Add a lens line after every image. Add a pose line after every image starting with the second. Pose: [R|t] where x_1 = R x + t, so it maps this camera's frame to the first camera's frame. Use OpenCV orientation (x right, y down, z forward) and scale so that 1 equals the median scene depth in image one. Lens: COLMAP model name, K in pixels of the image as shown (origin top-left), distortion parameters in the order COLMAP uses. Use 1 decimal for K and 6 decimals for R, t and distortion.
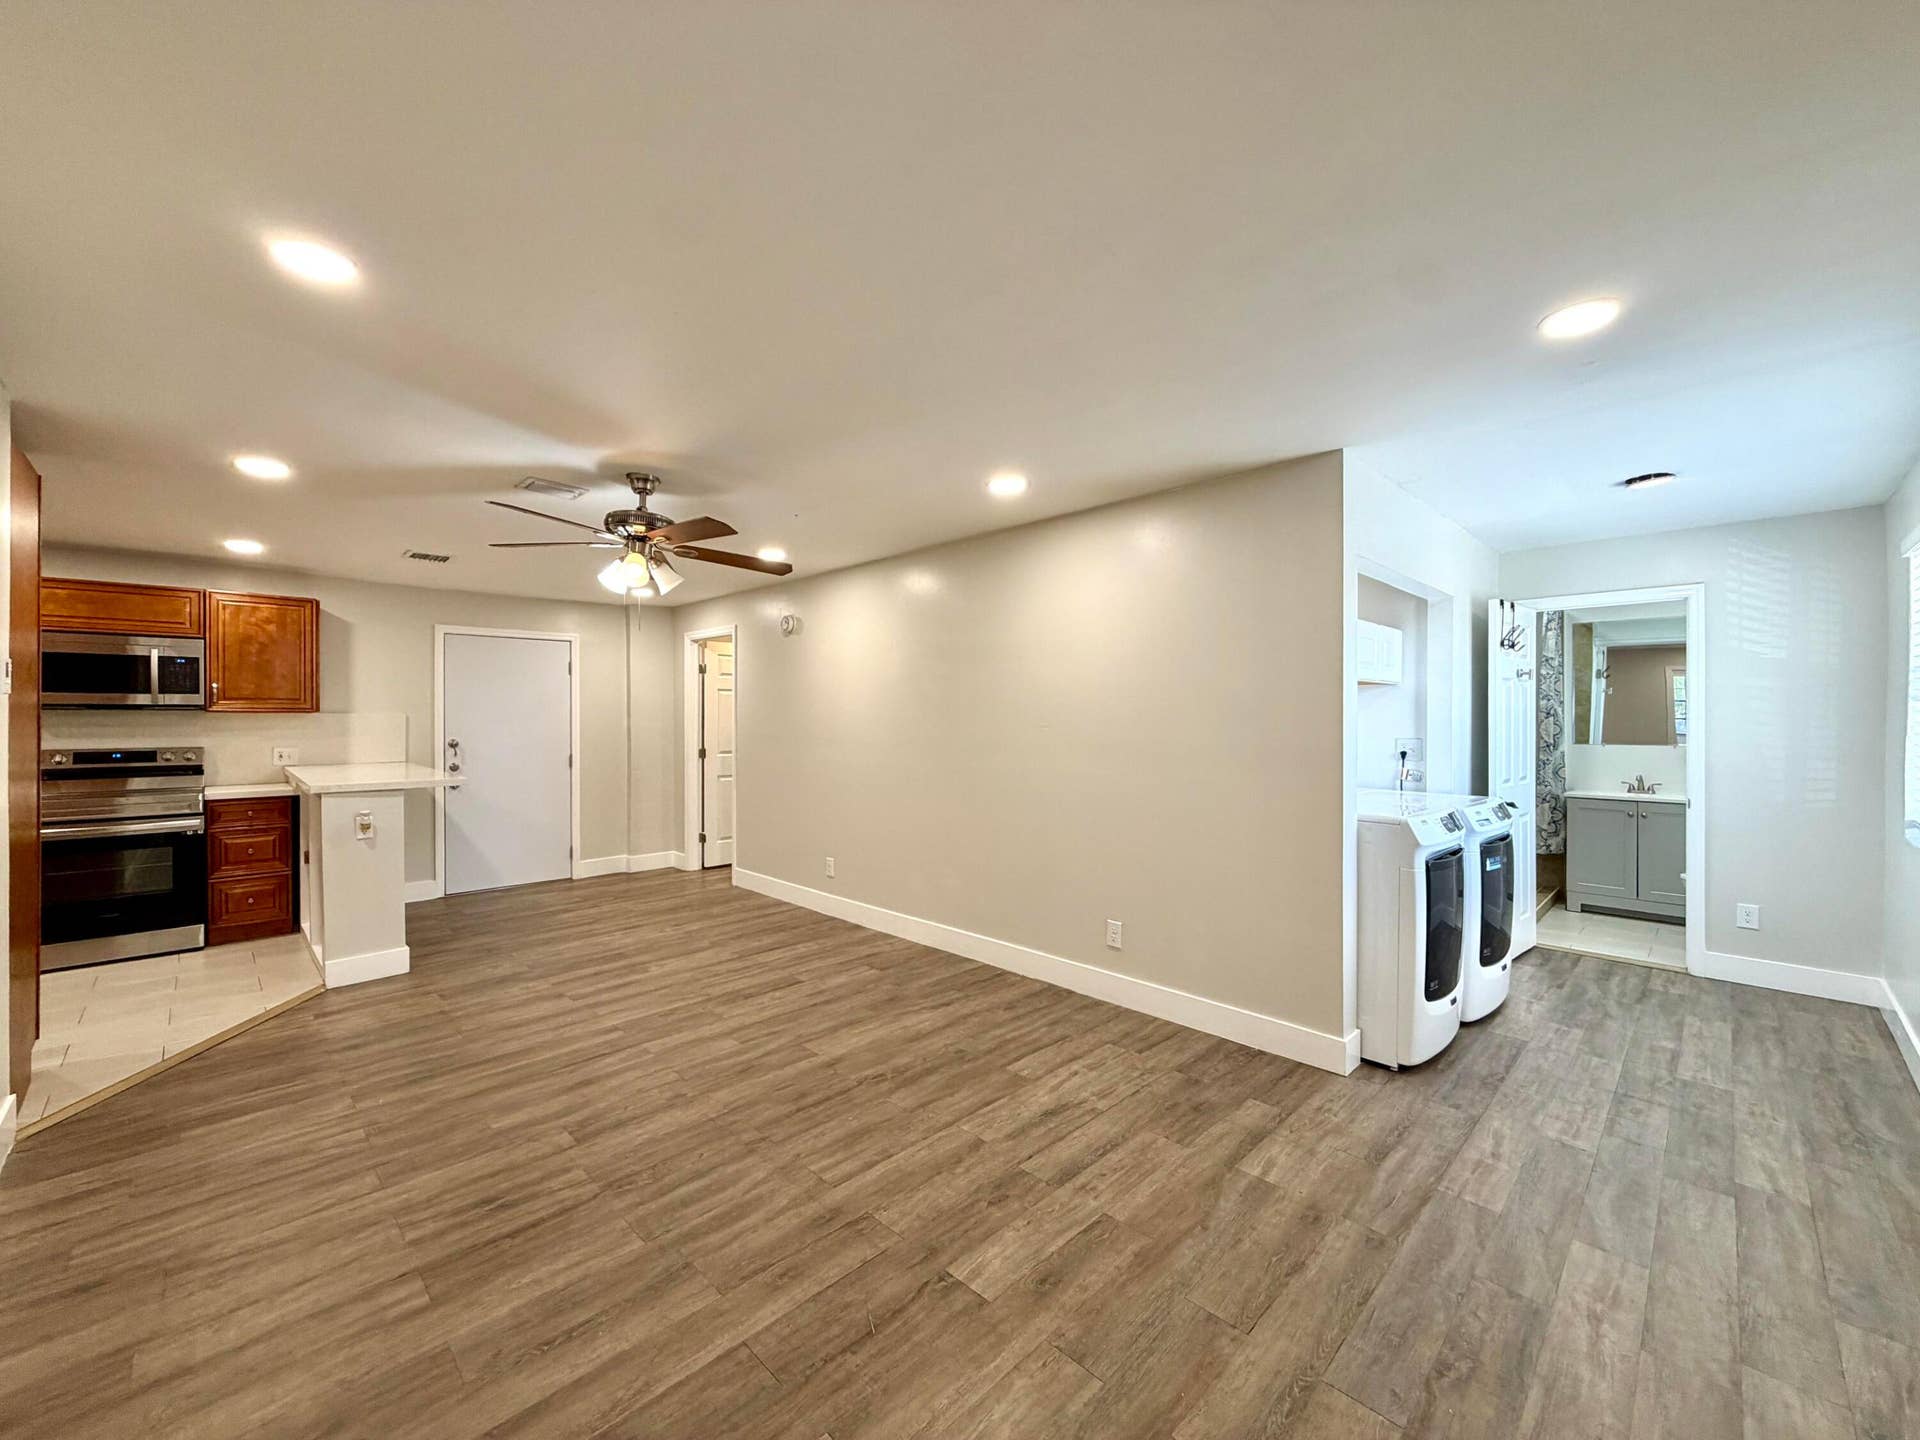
lens RADIAL K [[767.3, 0, 956.5], [0, 767.3, 720.7], [0, 0, 1]] dist [-0.000173, 0.000756]
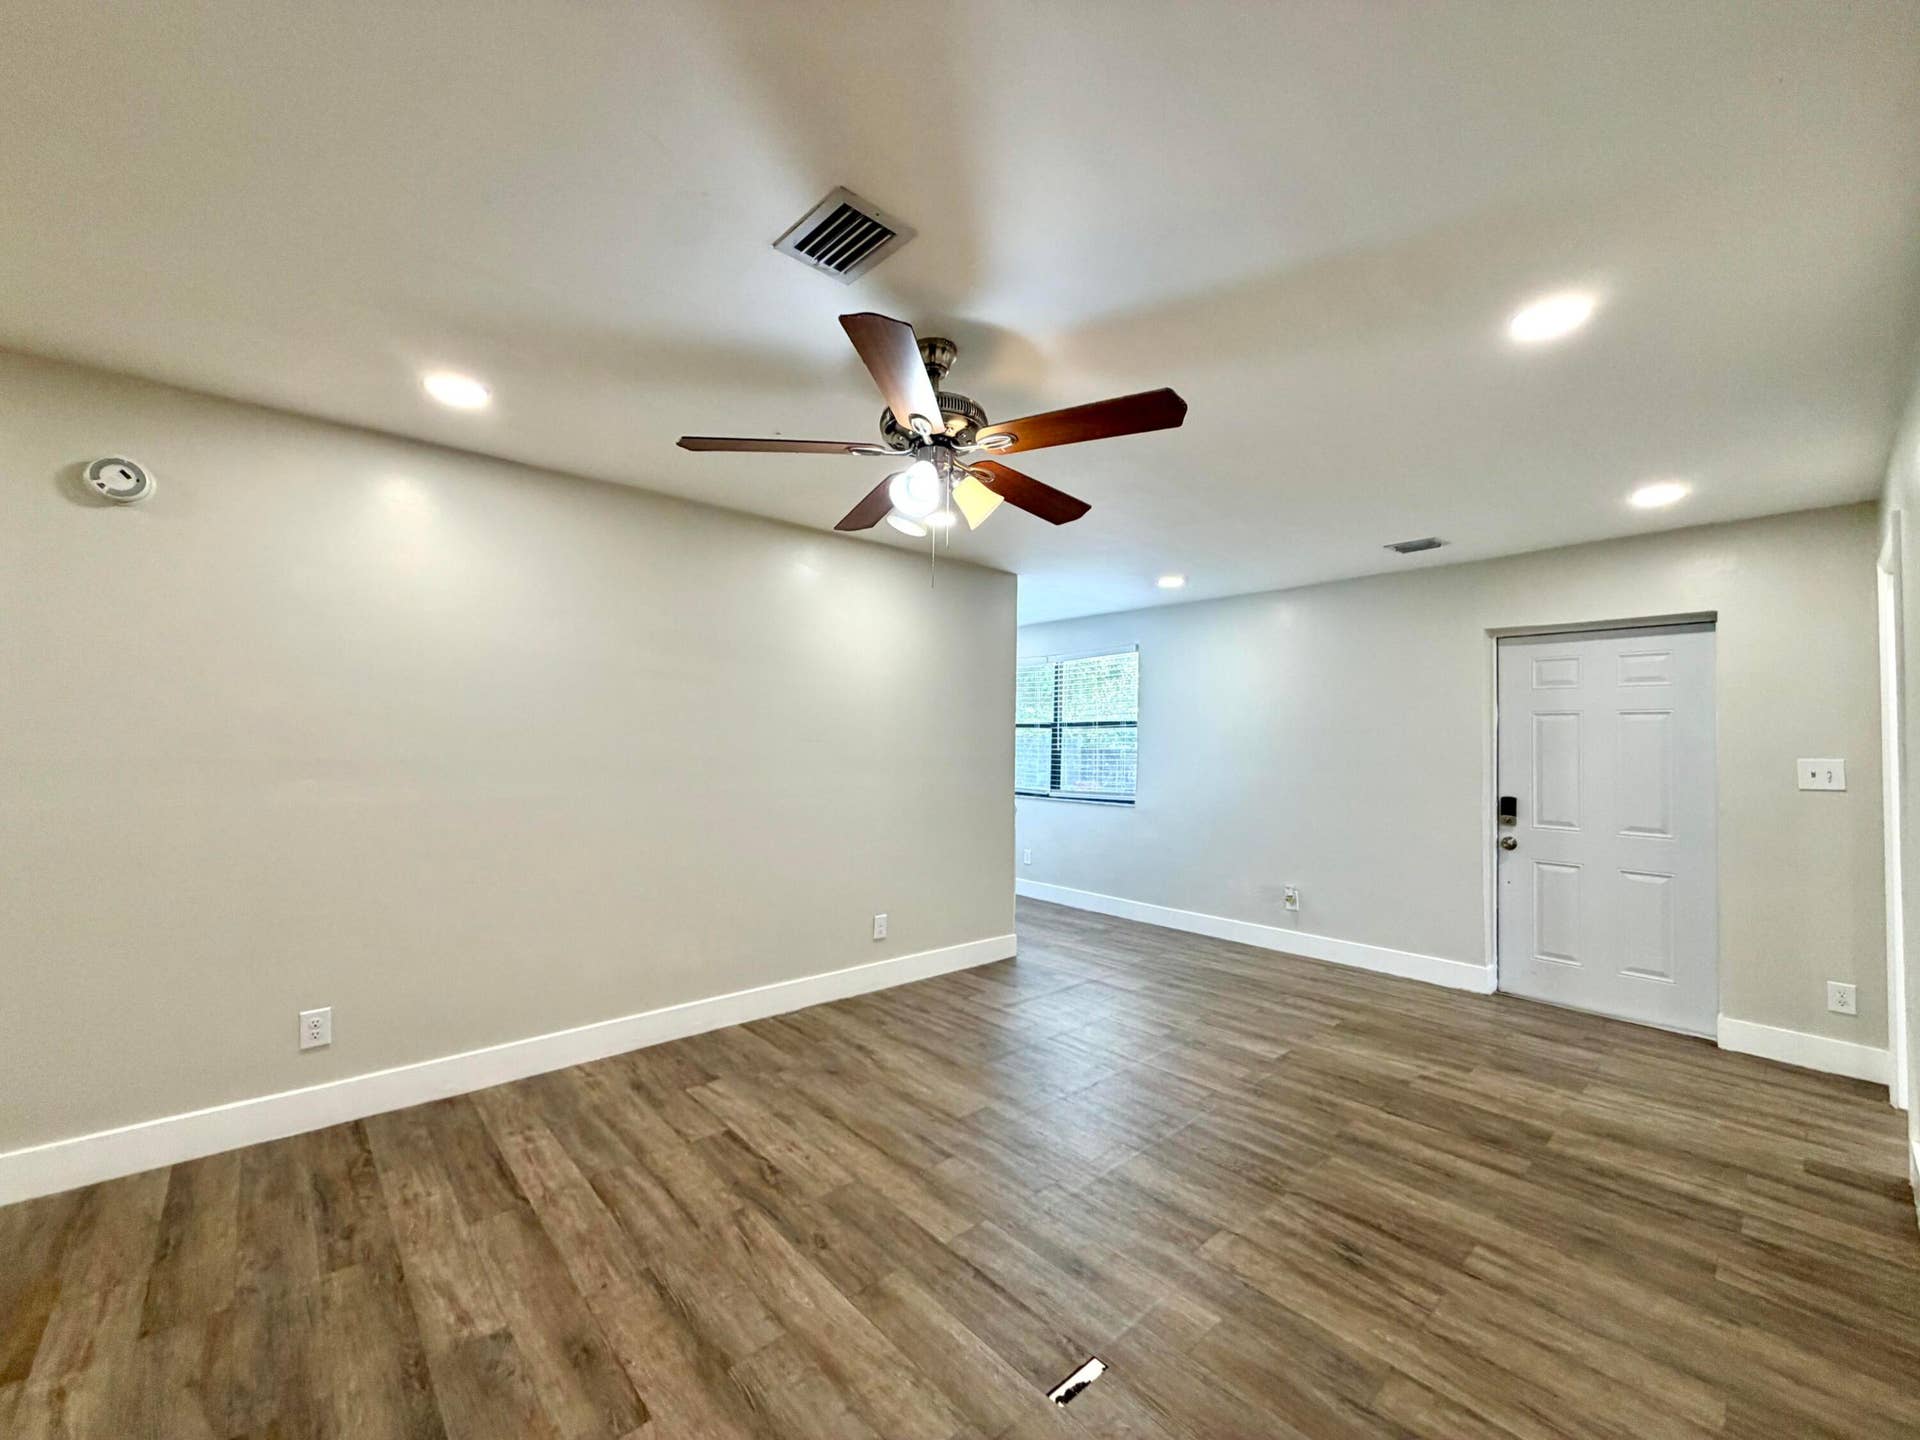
lens RADIAL K [[767.3, 0, 956.5], [0, 767.3, 720.7], [0, 0, 1]] dist [-0.000173, 0.000756]
pose [[0.049880, 0.029681, 0.998314, -1.134552], [-0.014078, 0.999480, -0.029013, 0.009817], [-0.998656, -0.012607, 0.050272, 1.035595]]
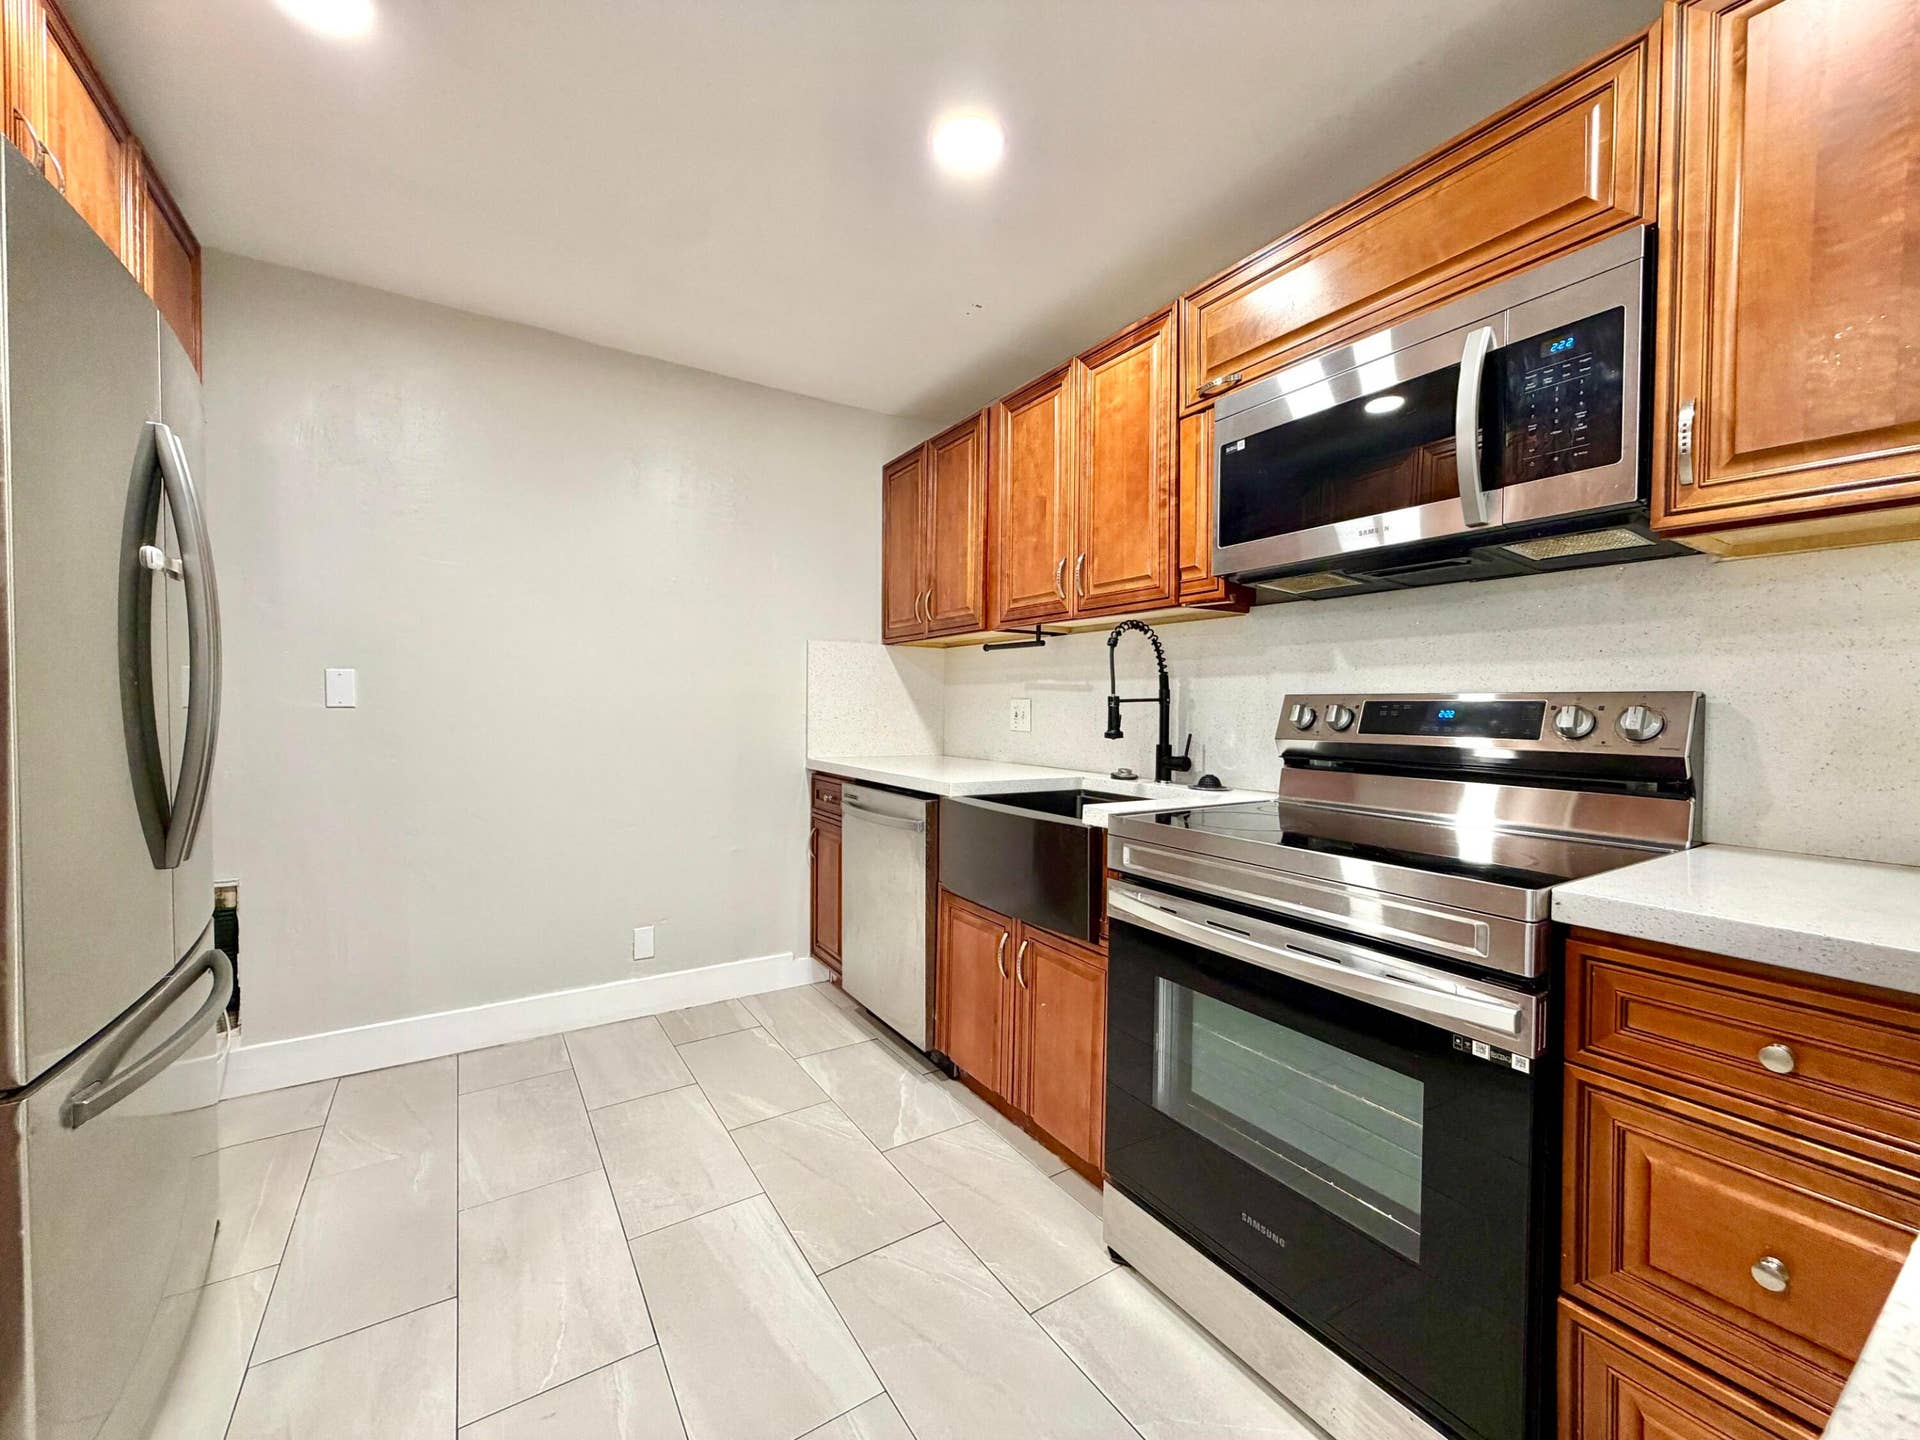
lens RADIAL K [[754.8, 0, 960.0], [0, 754.8, 720.0], [0, 0, 1]] dist [-0.000118, 0.000129]
pose [[-0.202668, 0.017016, -0.979100, -1.128898], [-0.009515, 0.999768, 0.019345, 0.068284], [0.979201, 0.013236, -0.202459, 1.345484]]
